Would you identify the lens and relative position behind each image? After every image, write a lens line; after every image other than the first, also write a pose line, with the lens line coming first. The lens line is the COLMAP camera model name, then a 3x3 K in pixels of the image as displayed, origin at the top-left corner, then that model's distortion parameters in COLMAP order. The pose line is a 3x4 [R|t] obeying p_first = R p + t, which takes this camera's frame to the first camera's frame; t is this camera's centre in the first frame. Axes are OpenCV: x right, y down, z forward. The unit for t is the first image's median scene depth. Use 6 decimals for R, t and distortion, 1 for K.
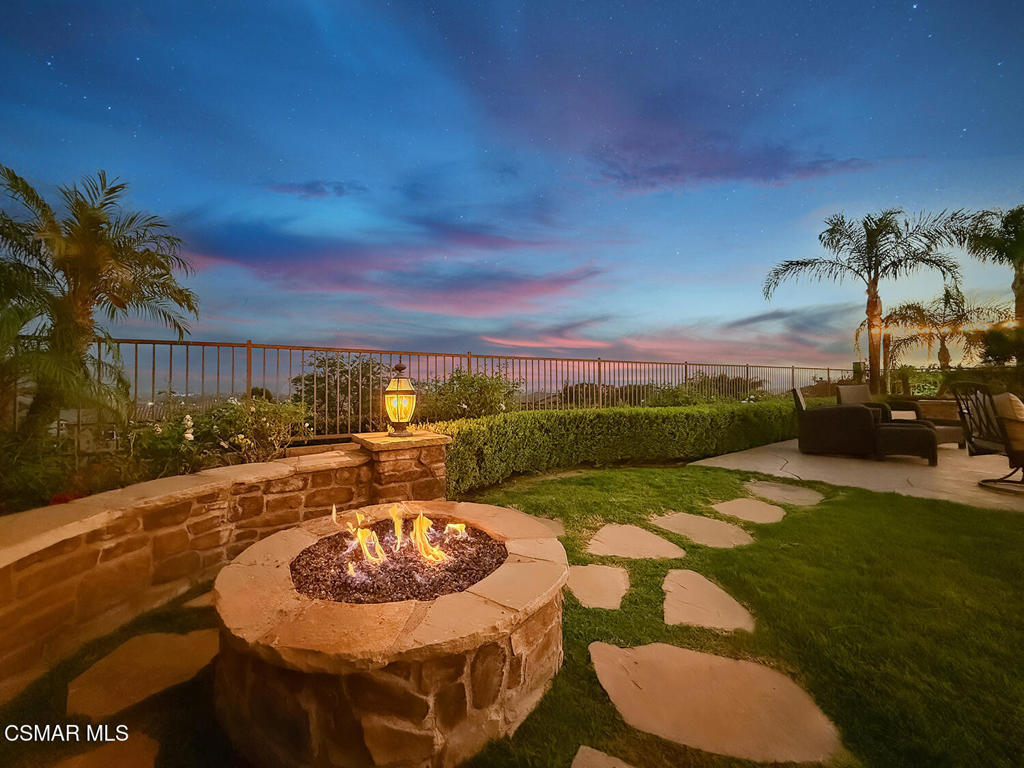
lens RADIAL K [[389.2, 0, 512.0], [0, 389.2, 358.3], [0, 0, 1]] dist [-0.001324, -0.000195]
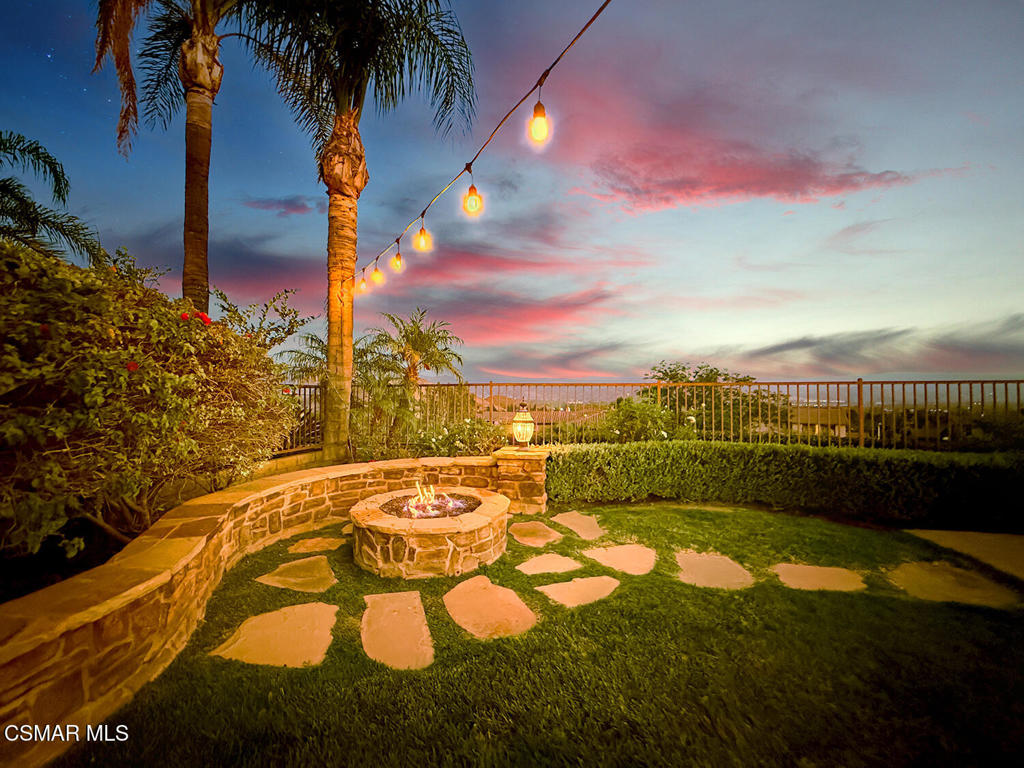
lens RADIAL K [[407.4, 0, 512.0], [0, 407.4, 384.0], [0, 0, 1]] dist [-0.000948, -0.000151]
pose [[0.675936, -0.031809, -0.736273, 0.948882], [0.051467, 0.998666, 0.004104, -0.065264], [0.735161, -0.040668, 0.676672, -0.050576]]
